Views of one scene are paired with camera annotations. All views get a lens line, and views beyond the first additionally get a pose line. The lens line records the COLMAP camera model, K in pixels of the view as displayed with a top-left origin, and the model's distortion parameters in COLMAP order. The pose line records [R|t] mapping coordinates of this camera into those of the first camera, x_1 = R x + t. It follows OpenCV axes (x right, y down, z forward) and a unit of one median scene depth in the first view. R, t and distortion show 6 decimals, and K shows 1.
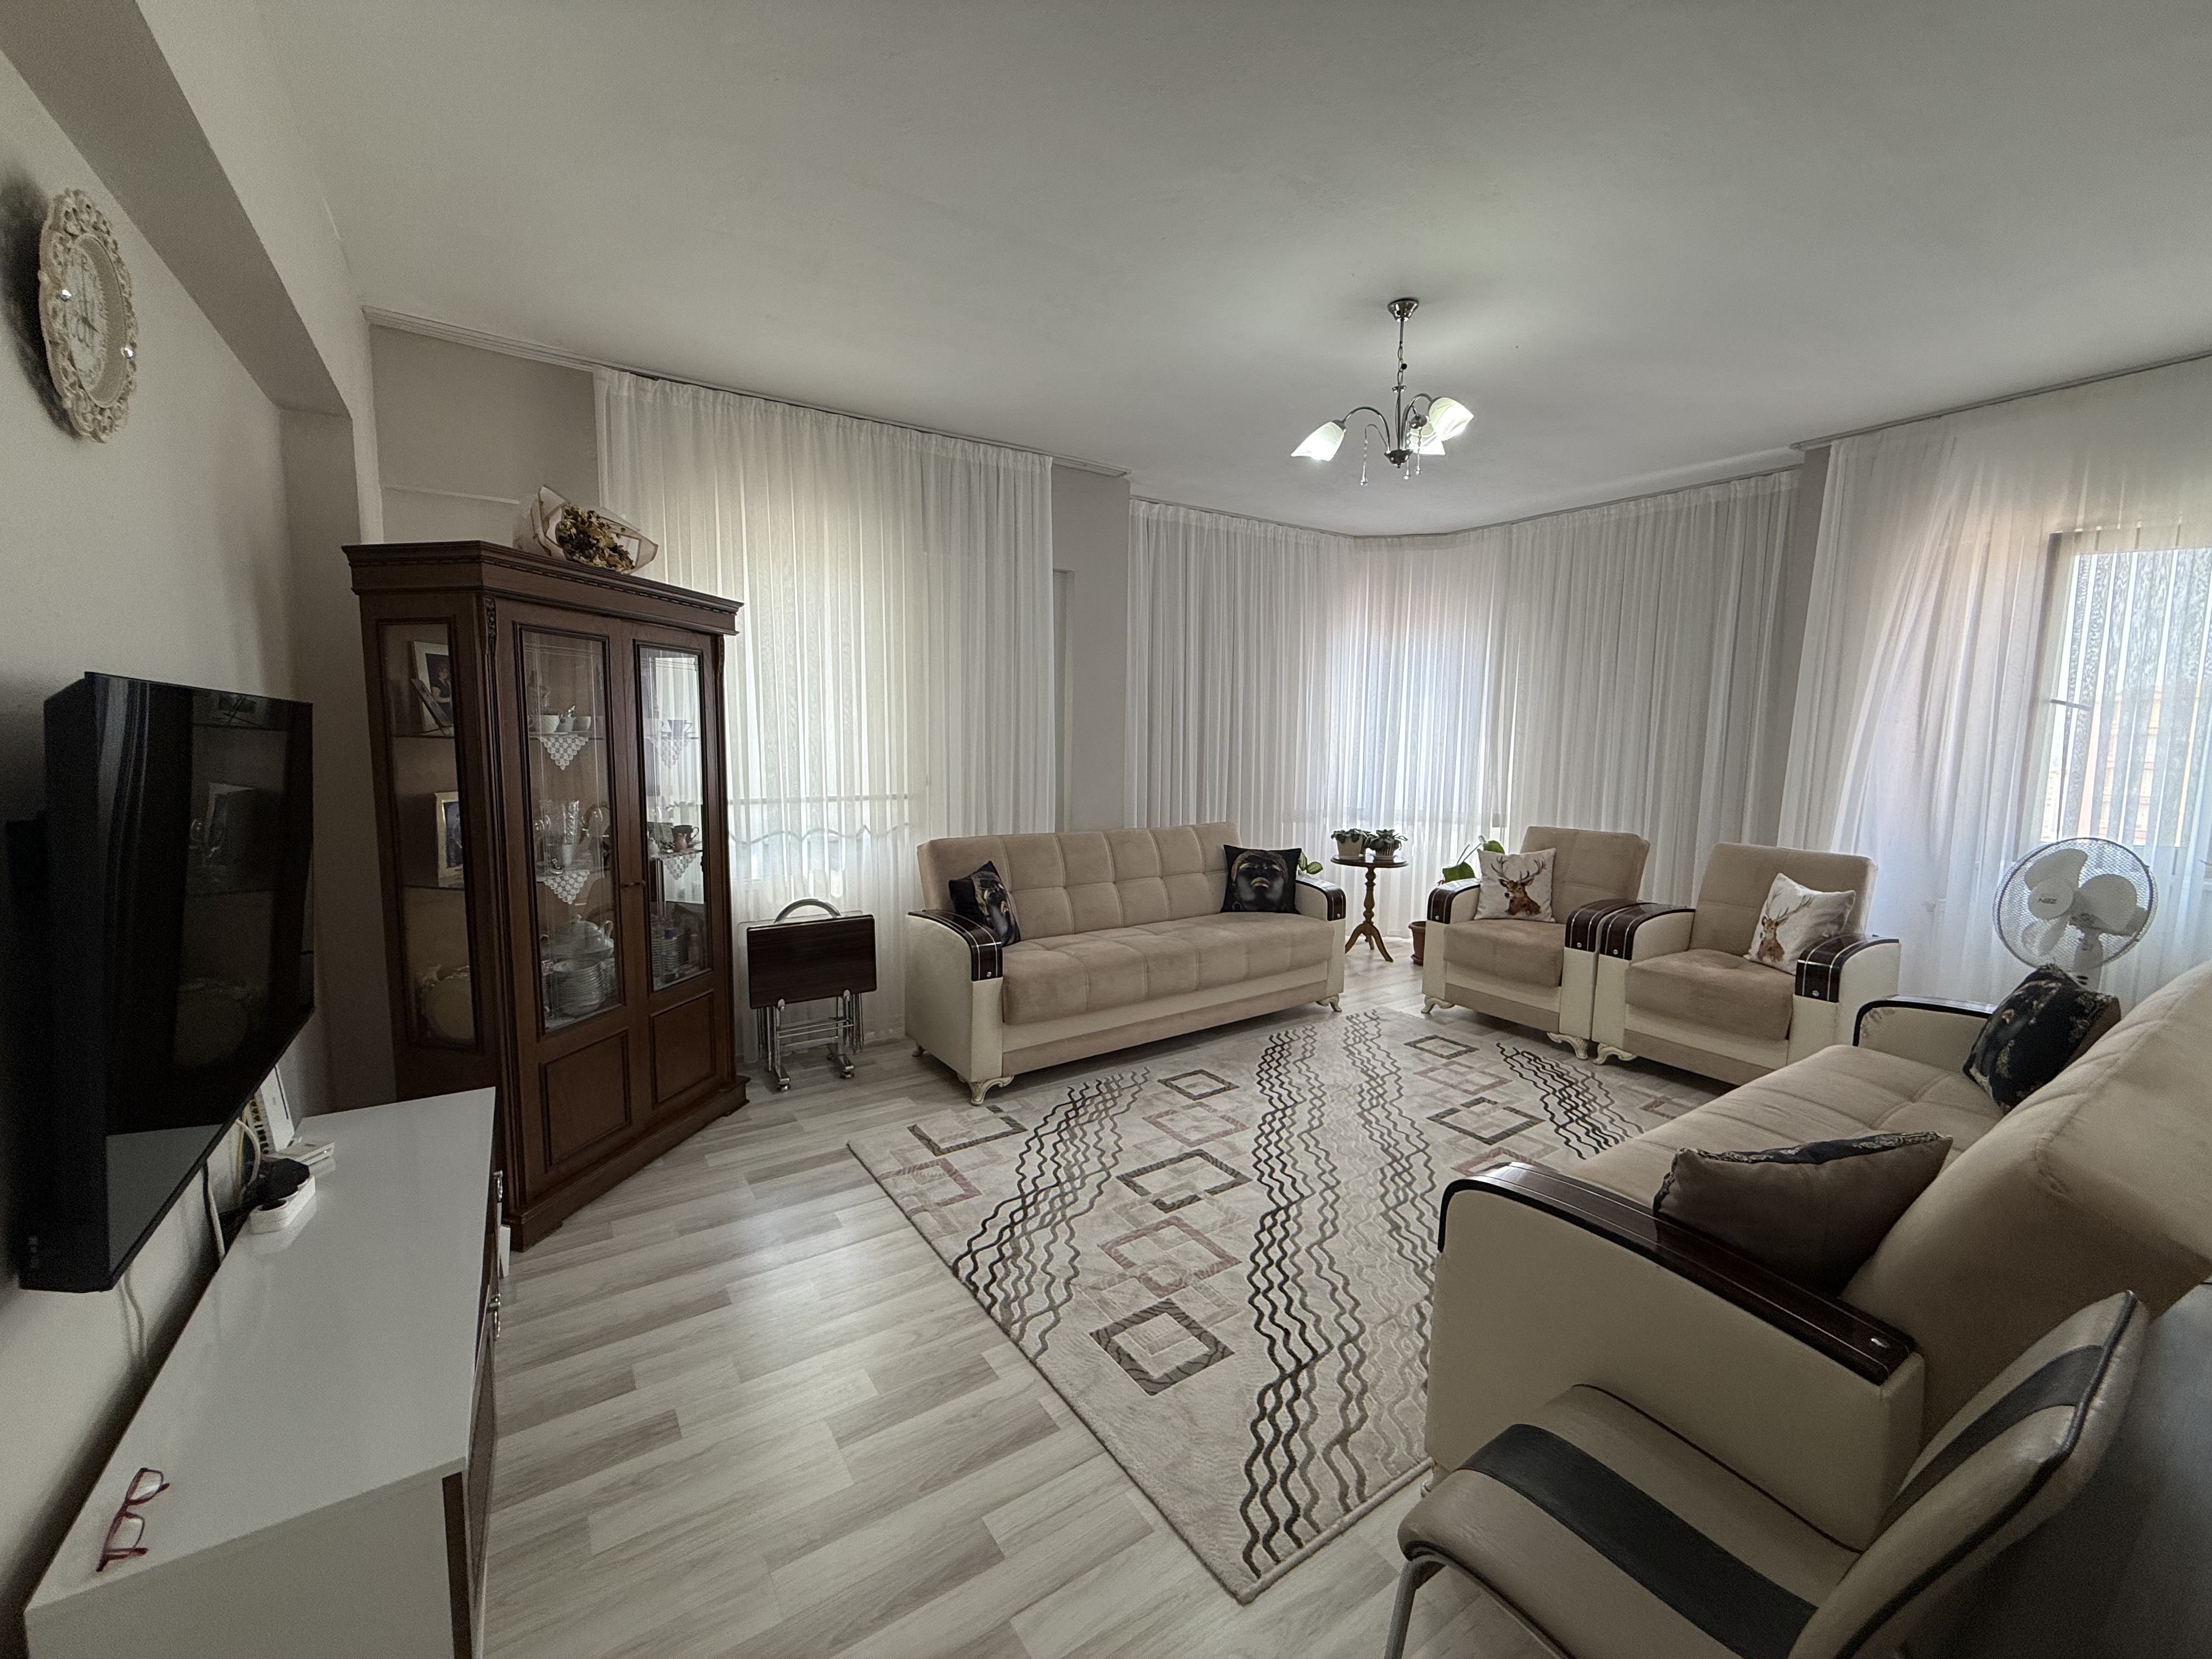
lens RADIAL K [[888.8, 0, 1115.9], [0, 888.8, 827.9], [0, 0, 1]] dist [-0.003542, 0.000803]
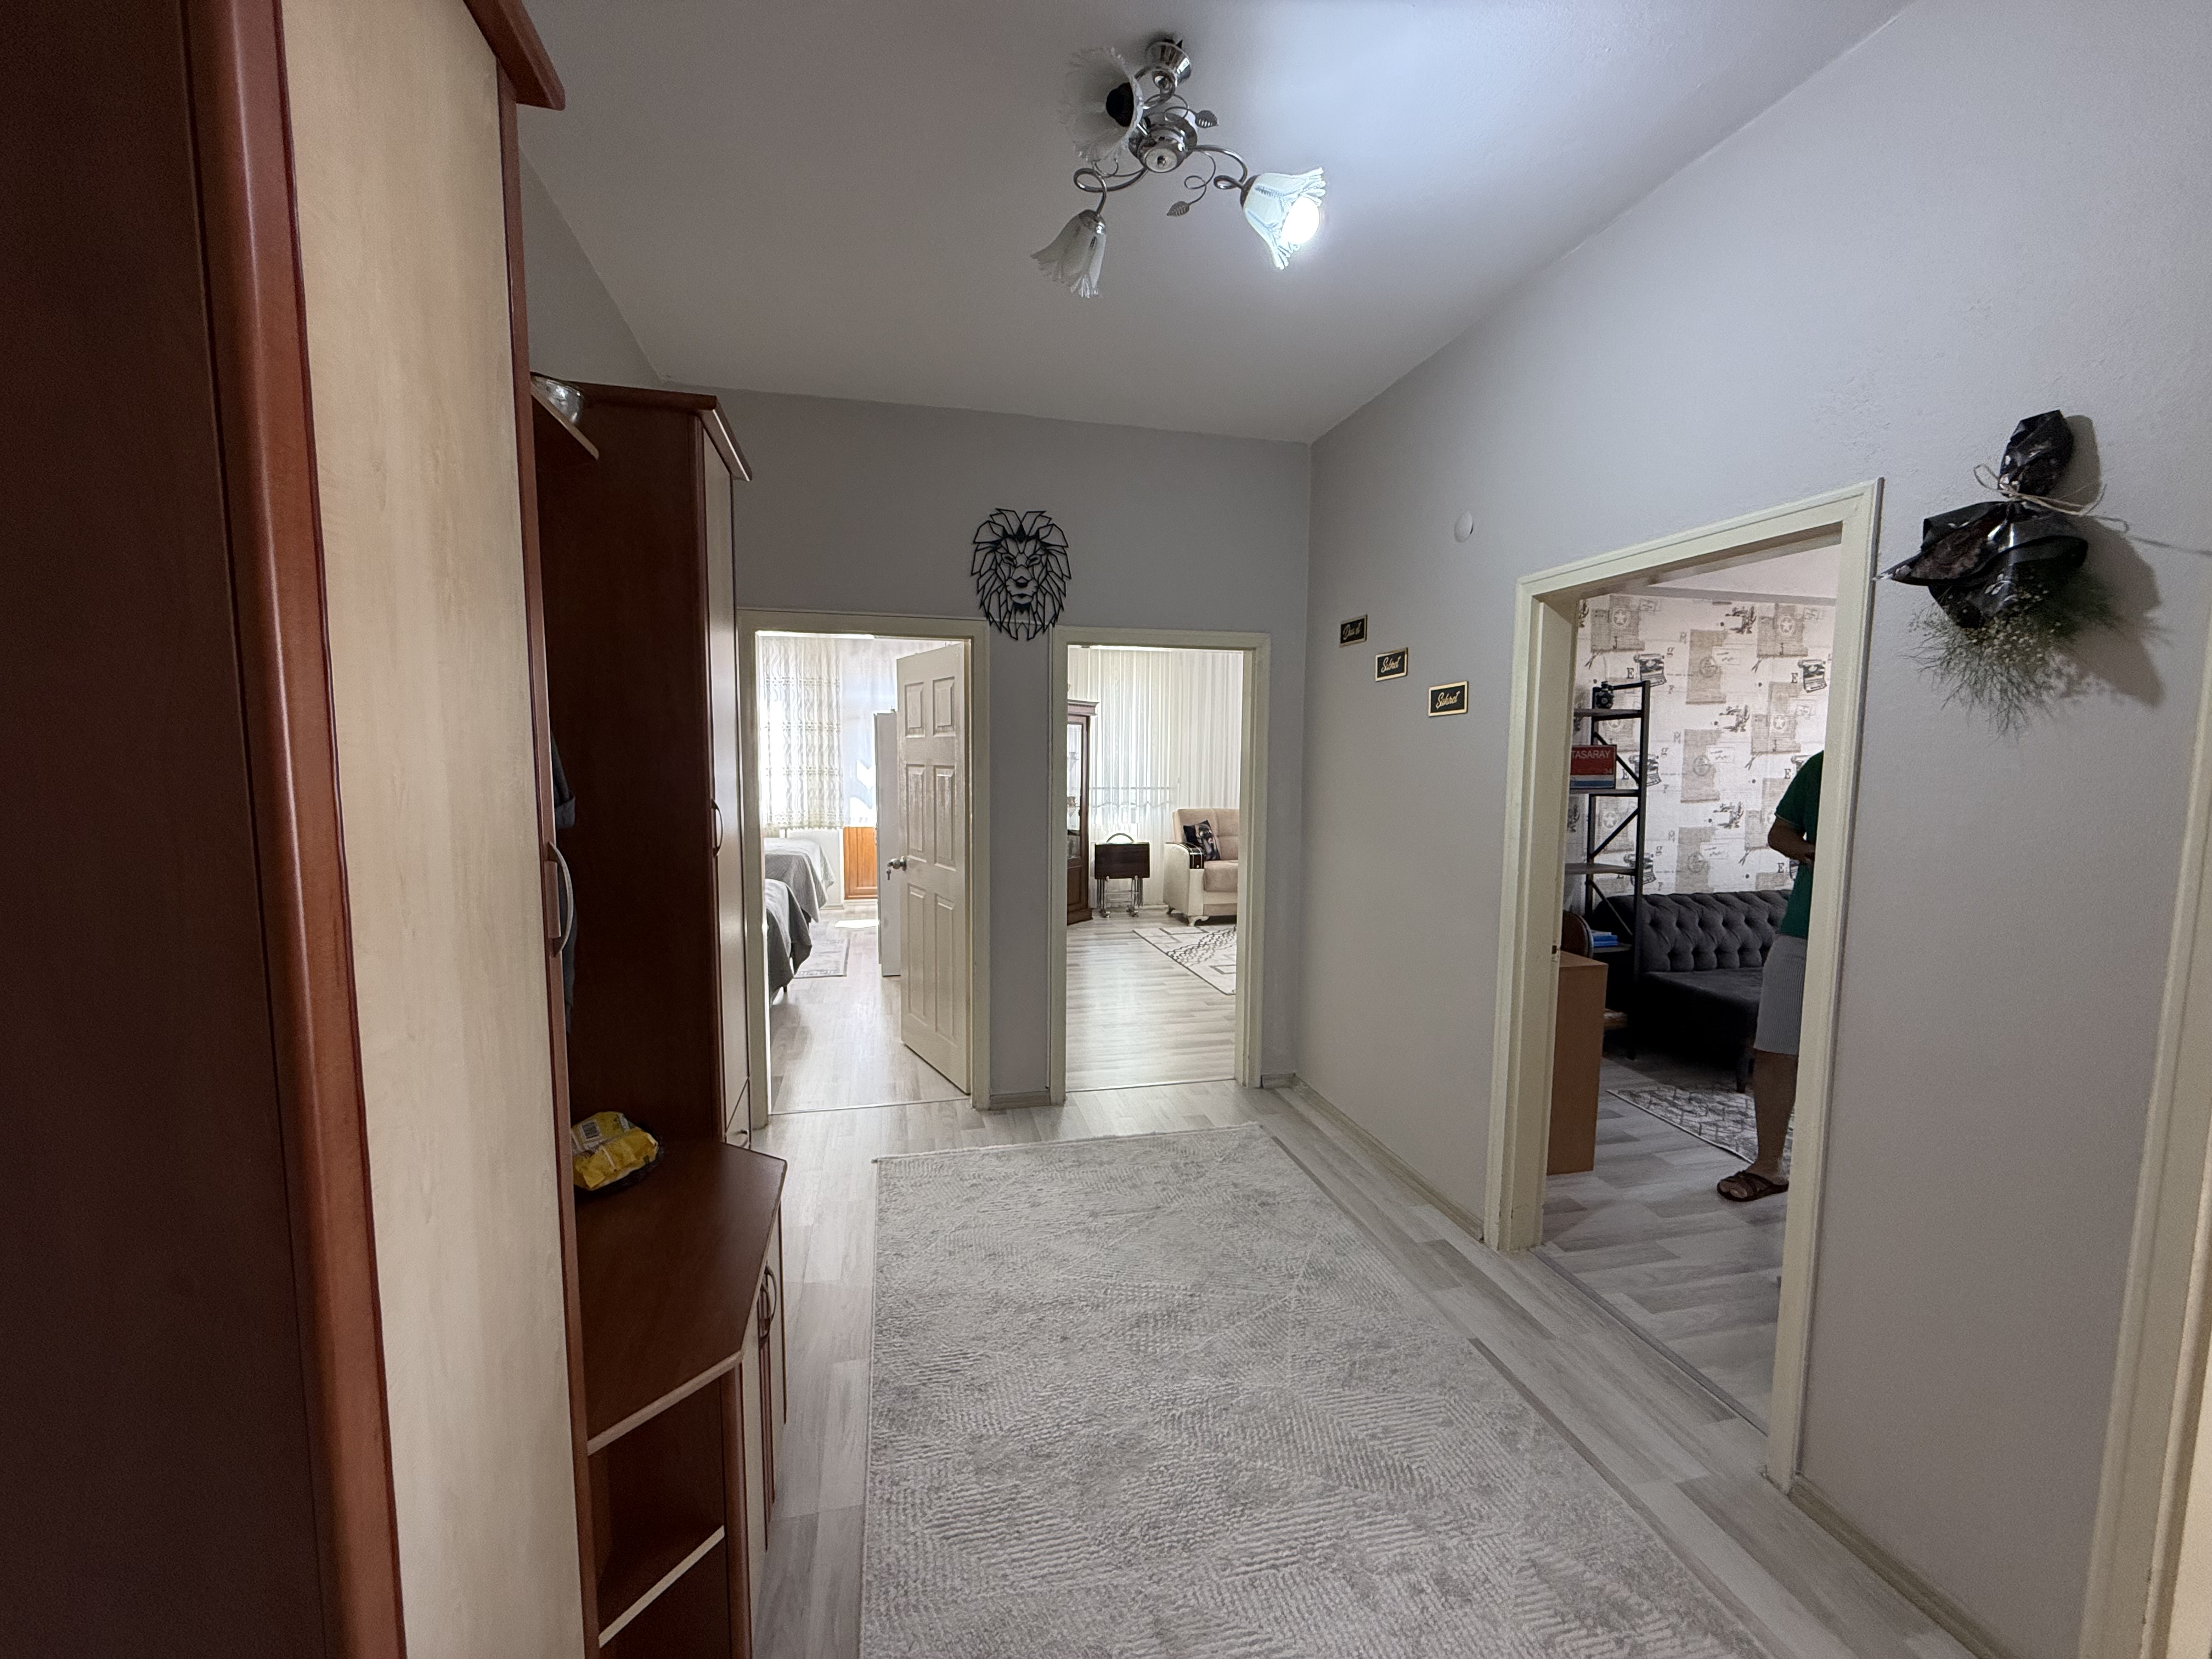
lens RADIAL K [[888.8, 0, 1104.2], [0, 888.8, 838.5], [0, 0, 1]] dist [-0.003542, 0.000803]
pose [[0.937604, 0.024641, -0.346831, 0.385312], [-0.030775, 0.999452, -0.012186, 0.124641], [0.346341, 0.022099, 0.937849, -1.098068]]
